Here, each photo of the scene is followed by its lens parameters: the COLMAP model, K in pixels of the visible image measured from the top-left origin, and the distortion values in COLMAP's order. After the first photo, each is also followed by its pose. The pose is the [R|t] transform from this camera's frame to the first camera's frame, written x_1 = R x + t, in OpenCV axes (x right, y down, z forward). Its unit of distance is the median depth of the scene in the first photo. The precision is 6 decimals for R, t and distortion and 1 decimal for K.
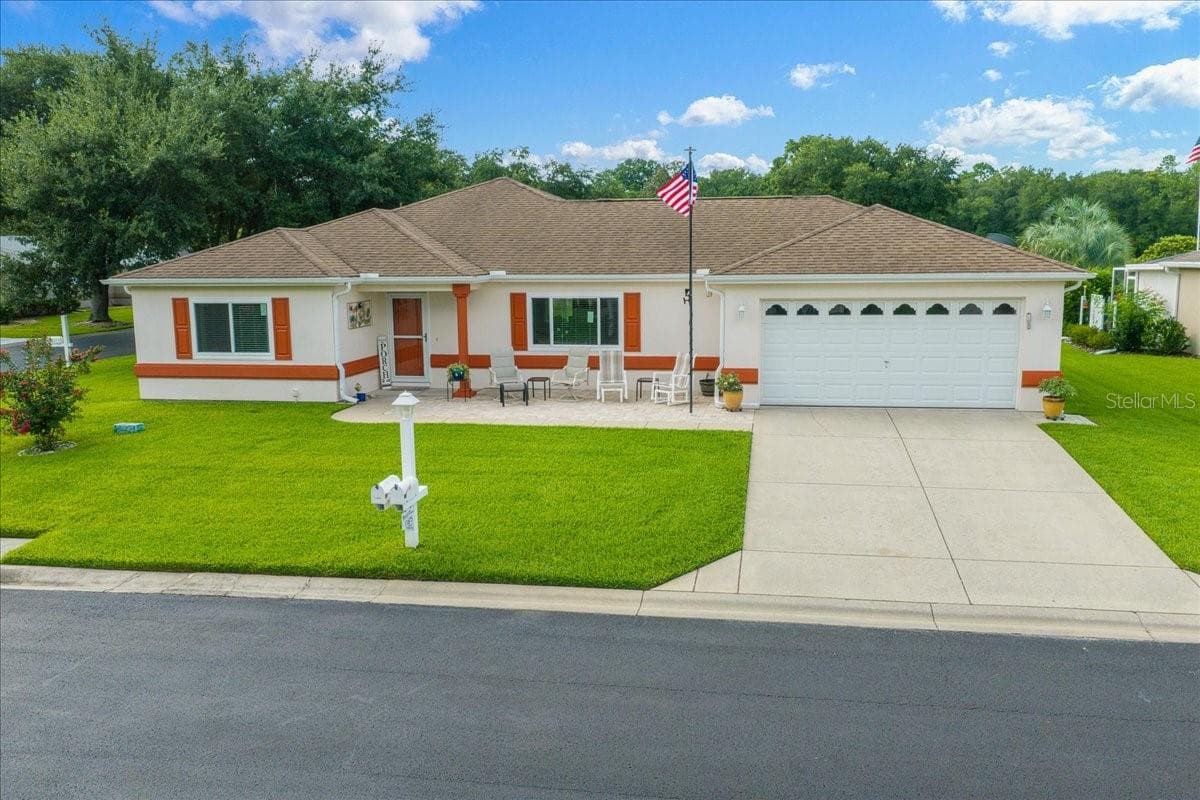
lens RADIAL K [[991.3, 0, 598.9], [0, 991.3, 405.0], [0, 0, 1]] dist [0.009583, -0.010886]
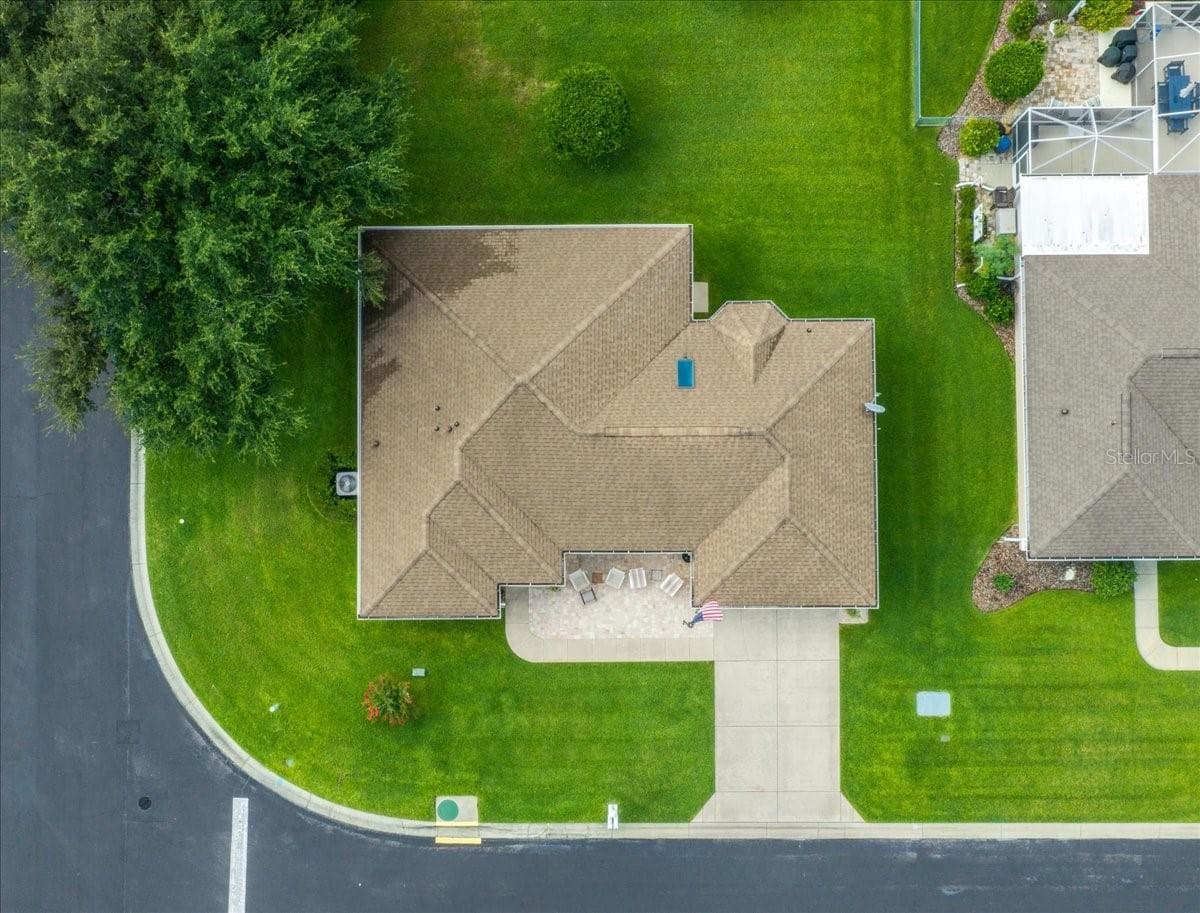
lens RADIAL K [[1497.7, 0, 579.9], [0, 1497.7, 482.8], [0, 0, 1]] dist [0.012693, -0.024218]
pose [[0.983373, -0.181501, 0.005925, -0.077747], [0.032698, 0.209064, 0.977355, -2.815062], [-0.178630, -0.960911, 0.211522, 0.591270]]
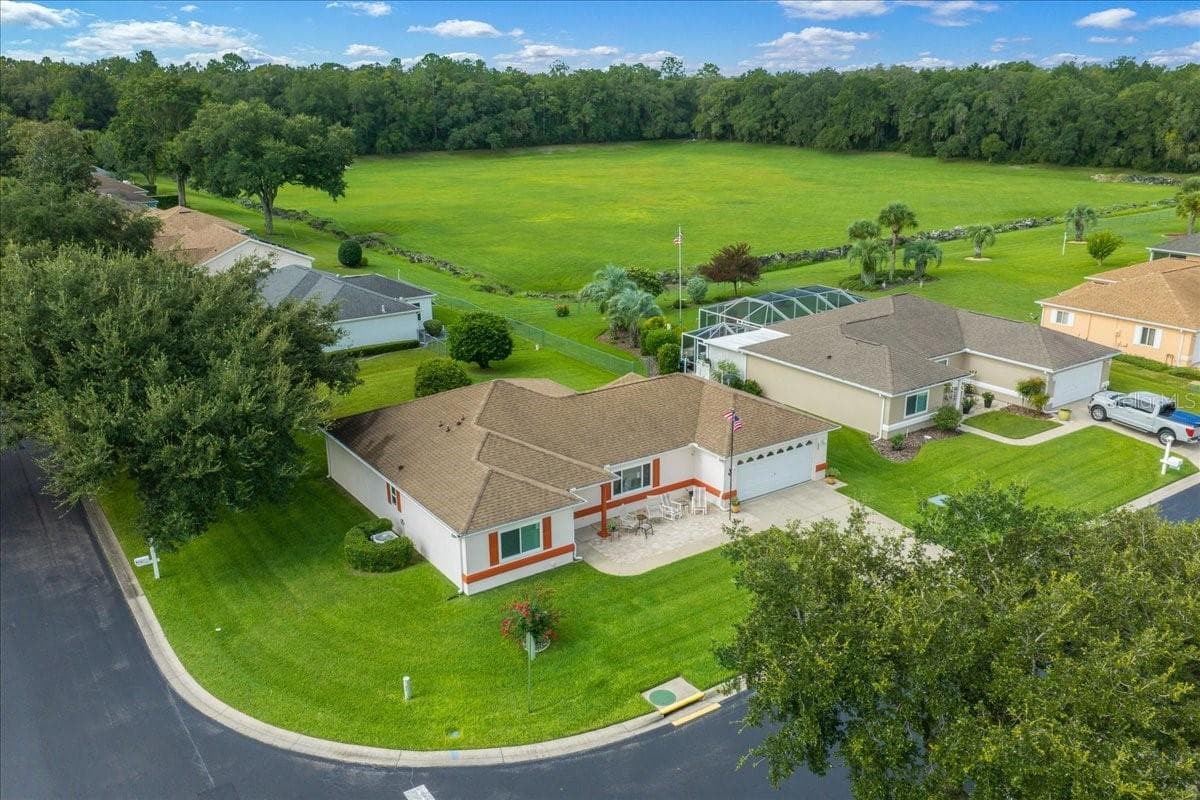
lens RADIAL K [[991.3, 0, 598.9], [0, 991.3, 405.0], [0, 0, 1]] dist [0.009583, -0.010886]
pose [[0.712466, -0.212543, 0.668743, -1.397953], [0.107553, 0.974840, 0.195244, -0.640611], [-0.693415, -0.067179, 0.717400, -0.338543]]
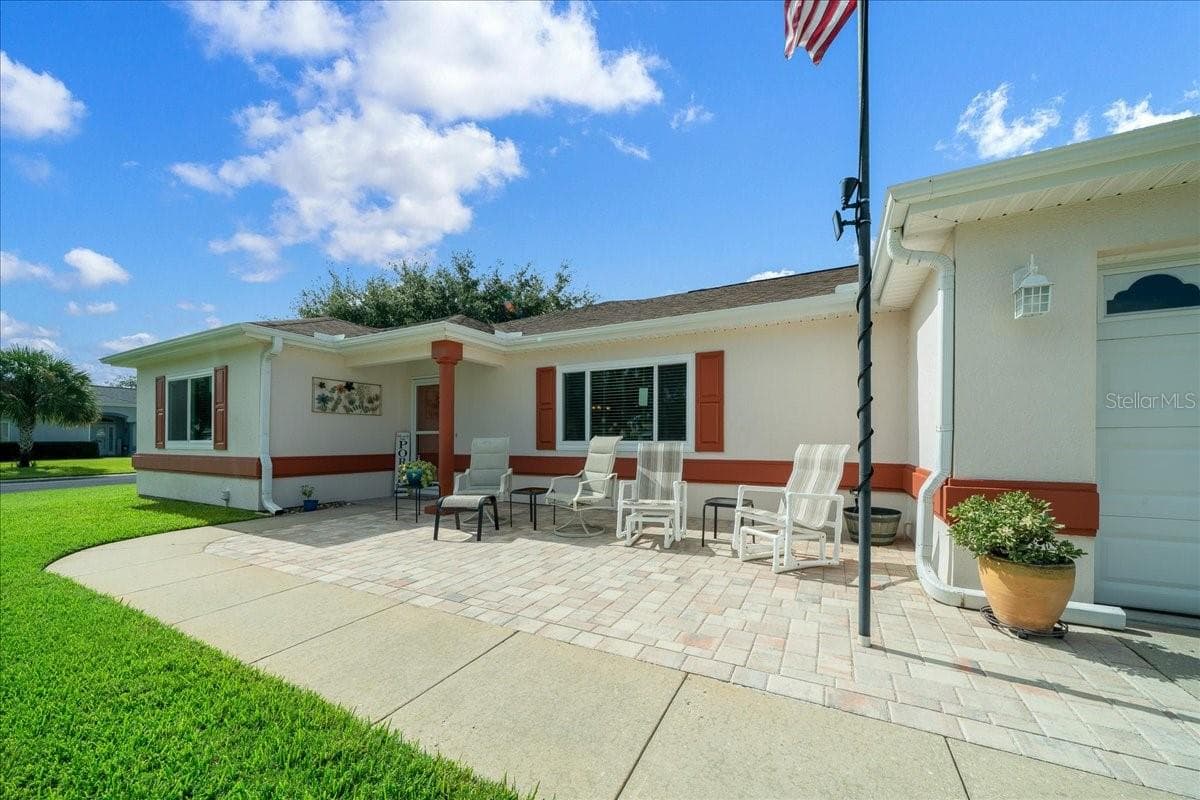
lens RADIAL K [[438.3, 0, 604.5], [0, 438.3, 439.7], [0, 0, 1]] dist [-0.000234, -0.000132]
pose [[0.952810, 0.009138, -0.303430, 0.055851], [-0.055783, 0.987797, -0.145417, -0.020958], [0.298399, 0.155481, 0.941692, 0.774336]]
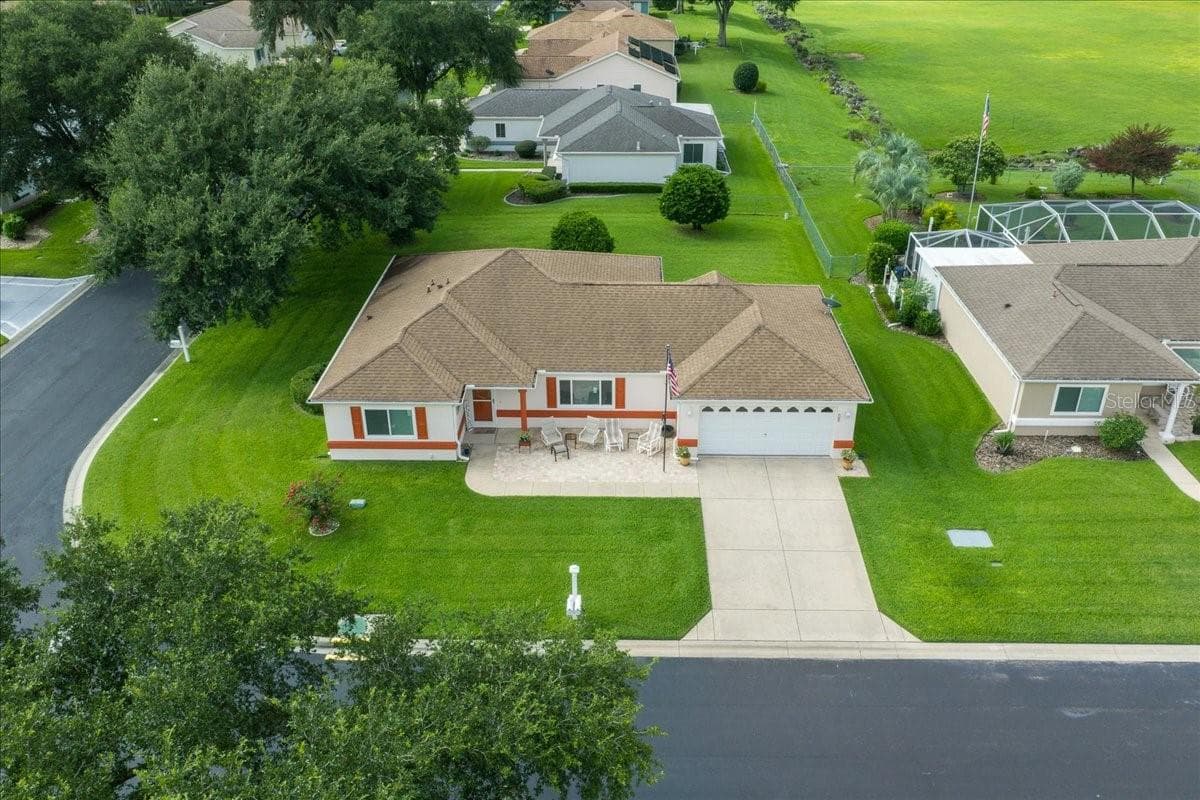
lens RADIAL K [[991.3, 0, 598.9], [0, 991.3, 405.0], [0, 0, 1]] dist [0.009583, -0.010886]
pose [[0.987988, -0.066499, 0.139489, -0.252525], [0.016092, 0.942037, 0.335123, -0.665241], [-0.153689, -0.328853, 0.931792, -0.613307]]
